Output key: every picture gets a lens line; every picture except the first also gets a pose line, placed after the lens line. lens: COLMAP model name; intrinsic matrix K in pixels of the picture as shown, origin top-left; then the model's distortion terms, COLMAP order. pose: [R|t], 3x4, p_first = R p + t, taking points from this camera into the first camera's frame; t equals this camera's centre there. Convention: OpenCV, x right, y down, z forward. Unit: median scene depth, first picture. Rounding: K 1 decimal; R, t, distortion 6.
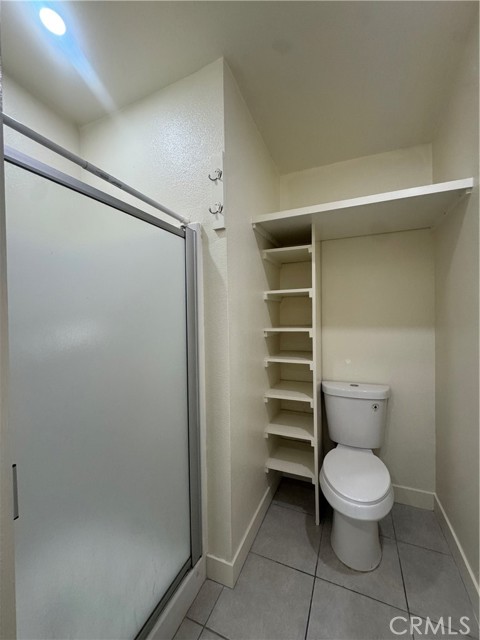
lens RADIAL K [[258.3, 0, 238.9], [0, 258.3, 320.0], [0, 0, 1]] dist [-0.007201, 0.001070]
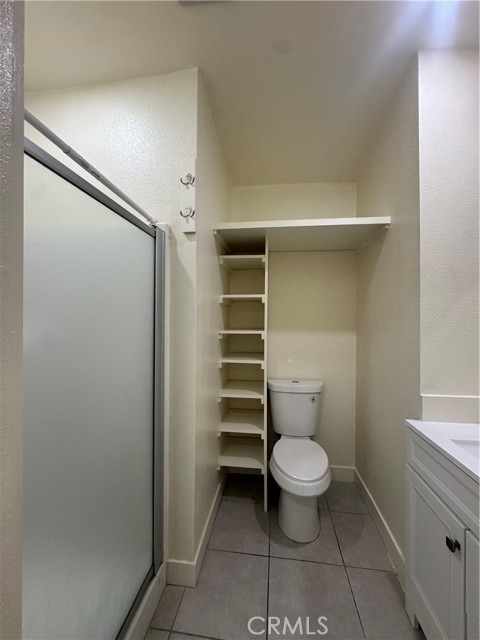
lens RADIAL K [[258.3, 0, 239.6], [0, 258.3, 320.5], [0, 0, 1]] dist [-0.007201, 0.001070]
pose [[0.958655, 0.020244, 0.283850, -0.136420], [-0.016763, 0.999752, -0.014686, 0.005733], [-0.284077, 0.009320, 0.958756, -0.025491]]
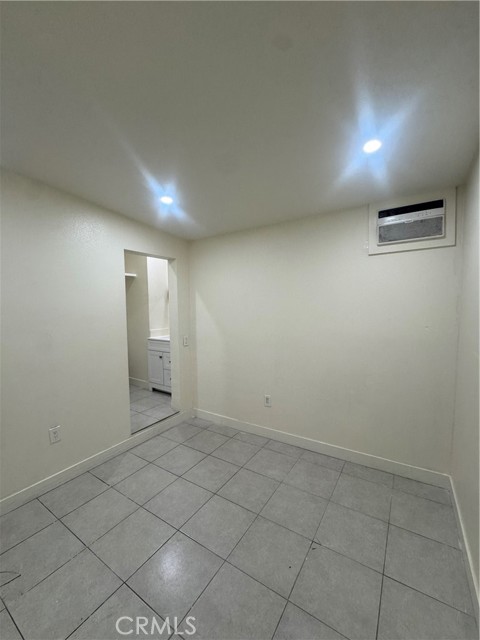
lens RADIAL K [[258.3, 0, 238.6], [0, 258.3, 319.2], [0, 0, 1]] dist [-0.007201, 0.001070]
pose [[0.163693, -0.046829, 0.985399, -1.979042], [0.018236, 0.998846, 0.044439, -0.019064], [-0.986343, 0.010695, 0.164358, -0.846162]]
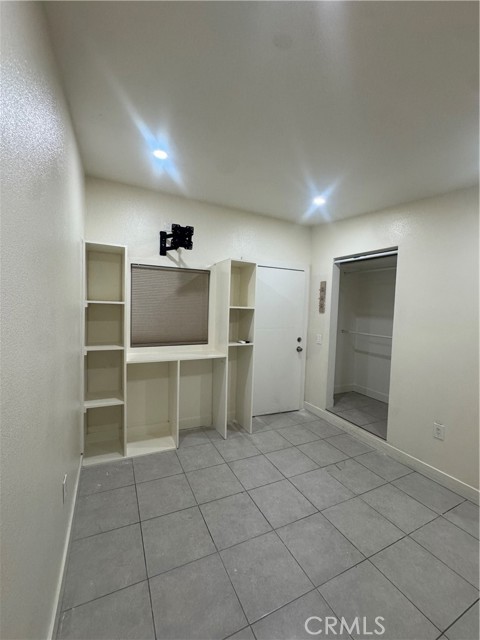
lens RADIAL K [[258.3, 0, 244.4], [0, 258.3, 319.7], [0, 0, 1]] dist [-0.007201, 0.001070]
pose [[0.773683, 0.062348, -0.630497, -0.701260], [-0.045657, 0.998046, 0.042668, 0.011064], [0.631925, -0.004225, 0.775018, -1.476227]]
